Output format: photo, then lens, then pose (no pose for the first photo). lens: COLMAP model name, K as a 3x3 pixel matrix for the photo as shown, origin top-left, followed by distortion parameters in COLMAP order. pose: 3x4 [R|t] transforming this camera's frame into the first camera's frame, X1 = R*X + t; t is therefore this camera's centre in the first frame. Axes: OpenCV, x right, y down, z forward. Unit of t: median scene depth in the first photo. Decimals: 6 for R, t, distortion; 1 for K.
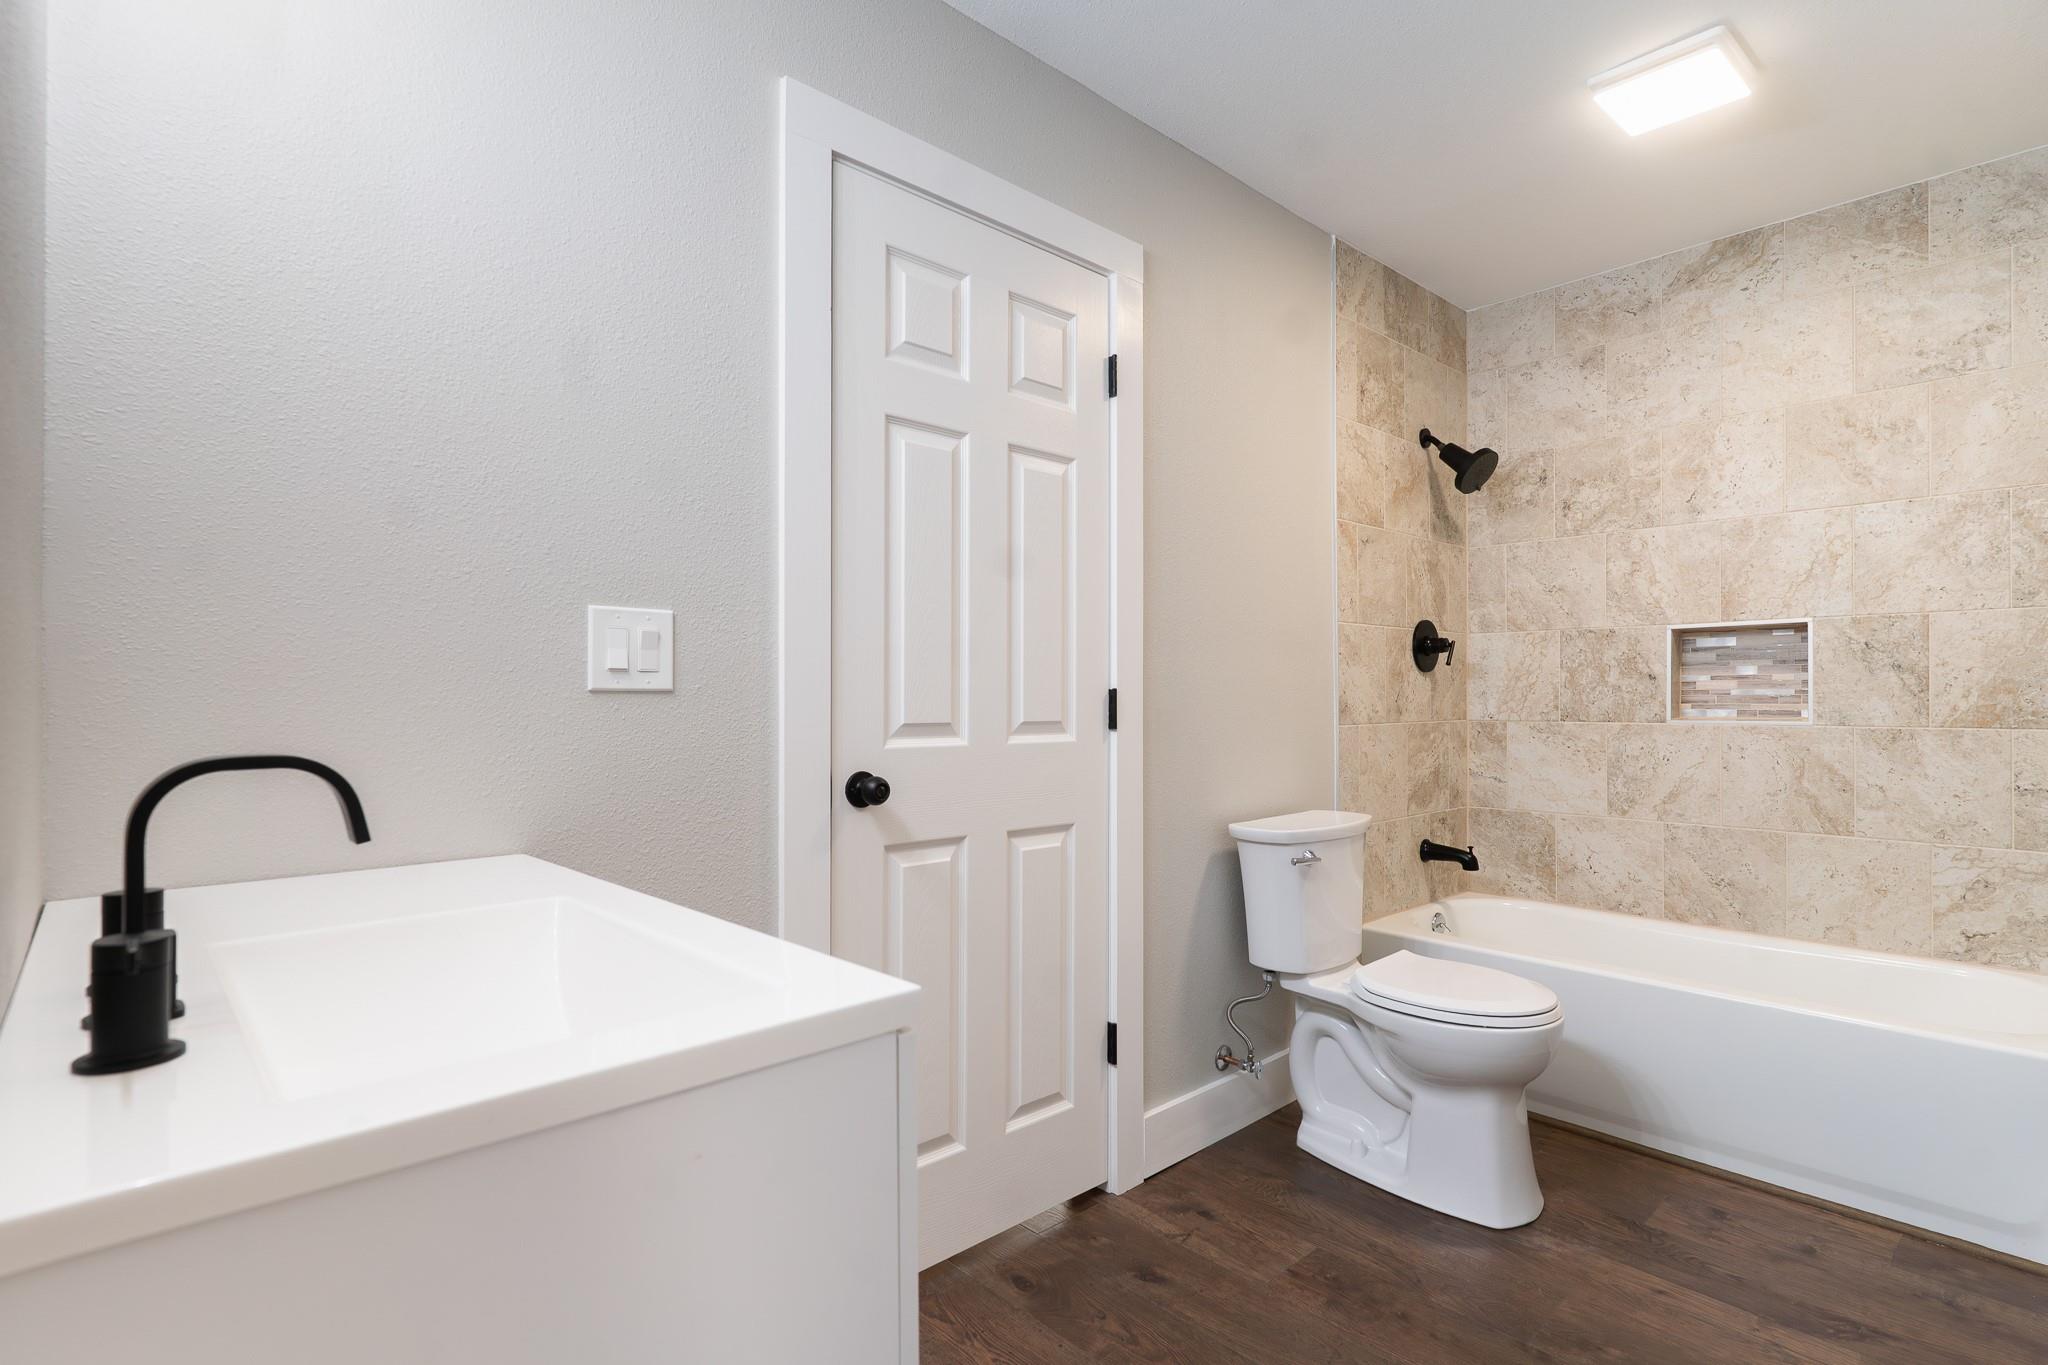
lens RADIAL K [[985.4, 0, 1023.3], [0, 985.4, 681.9], [0, 0, 1]] dist [0.002457, -0.000095]
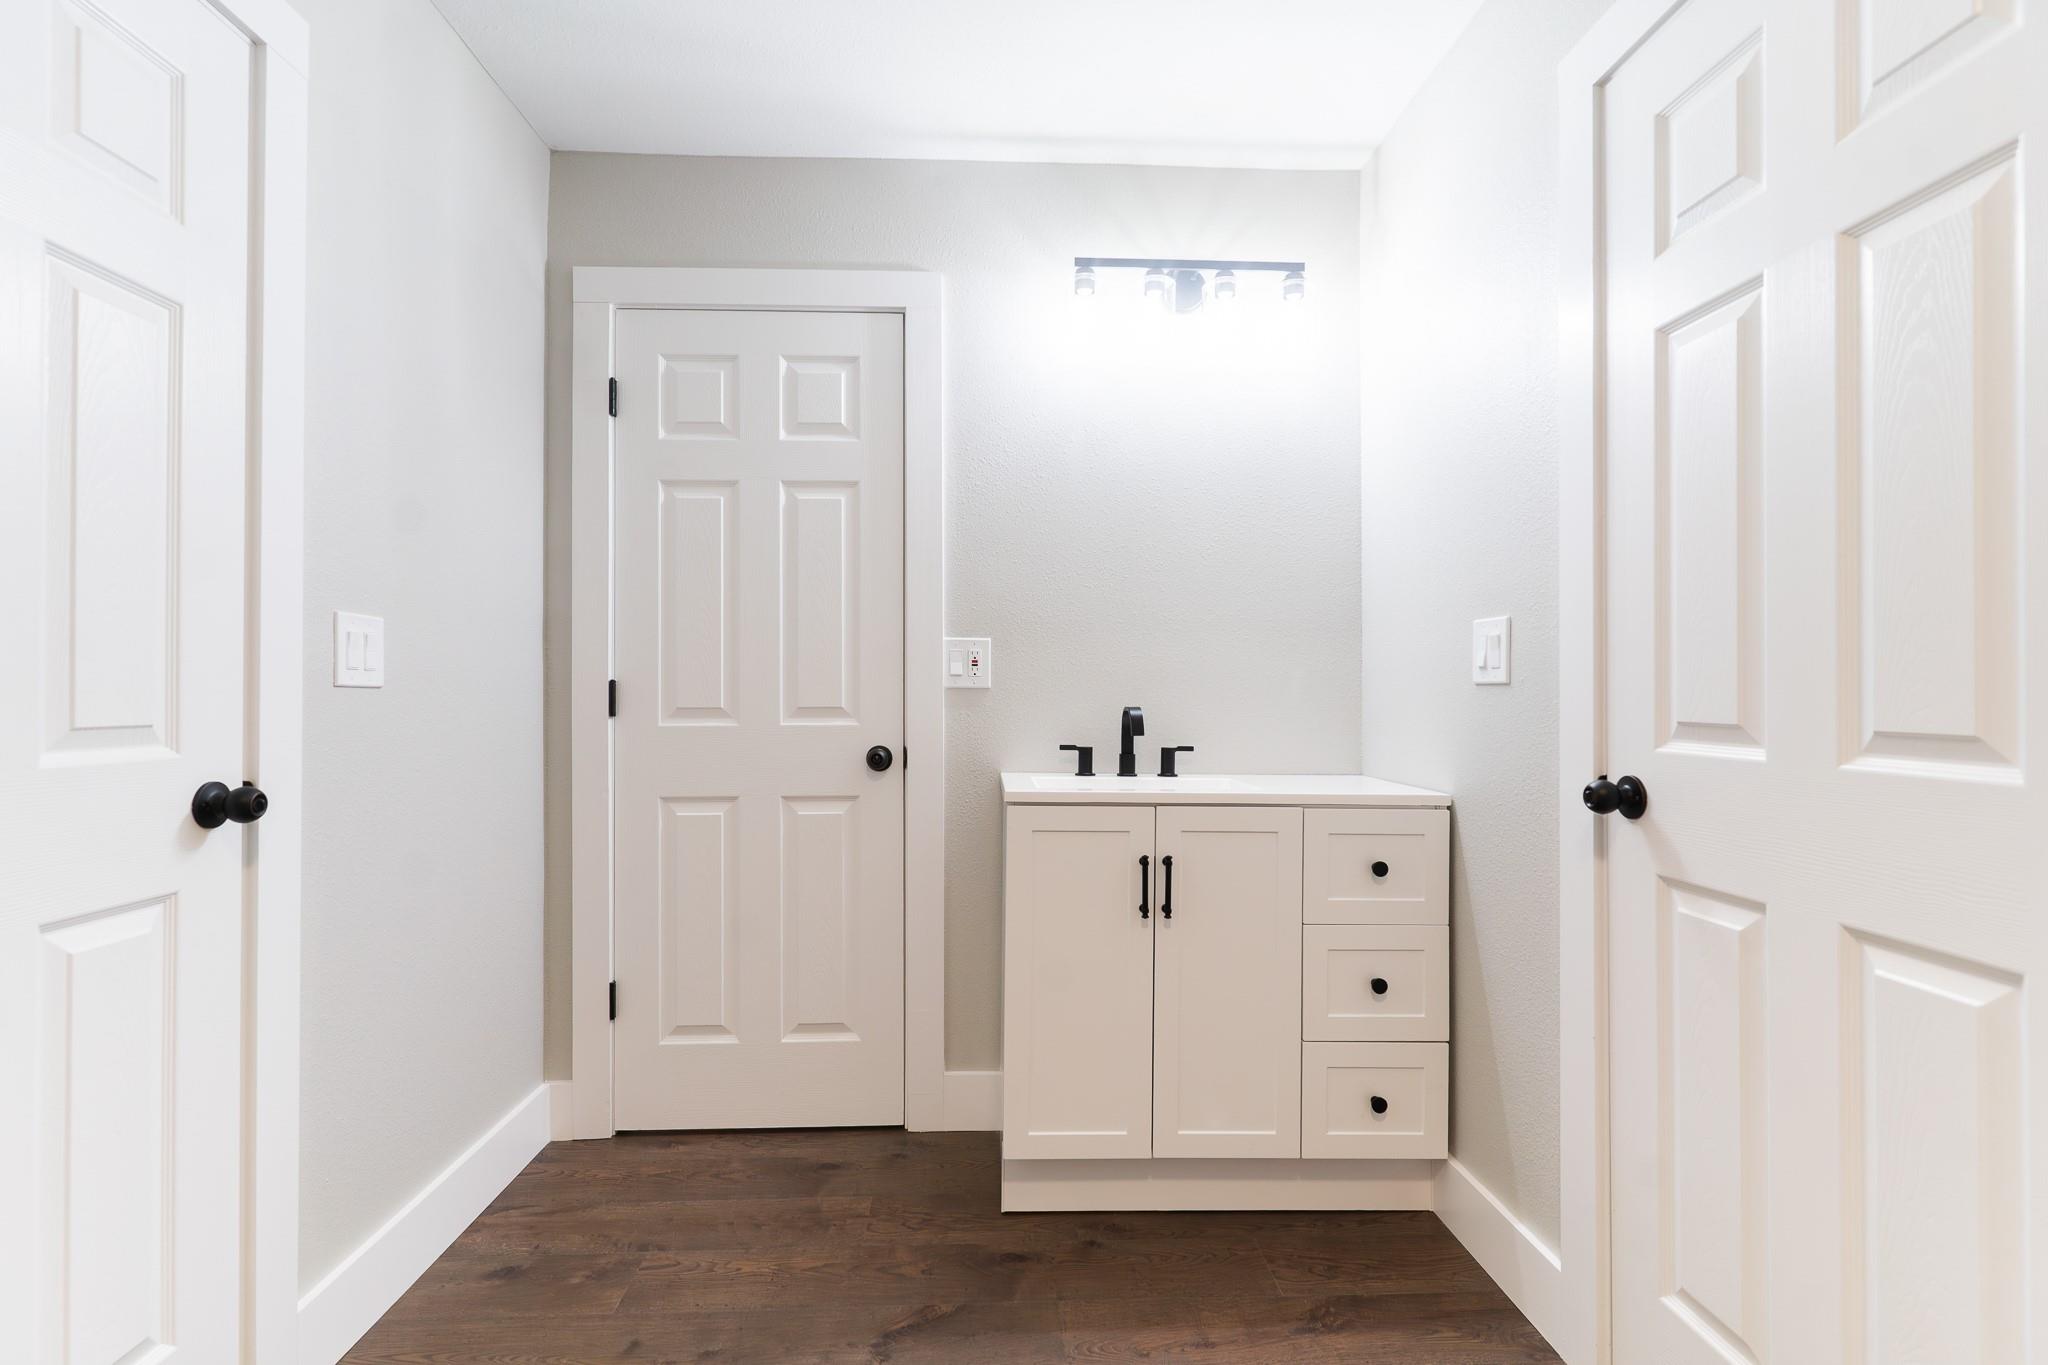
lens RADIAL K [[985.4, 0, 1023.6], [0, 985.4, 686.8], [0, 0, 1]] dist [0.002457, -0.000095]
pose [[-0.651205, -0.017180, -0.758707, 0.761935], [-0.006469, 0.999833, -0.017088, 0.030941], [0.758874, -0.006220, -0.651208, 1.081626]]
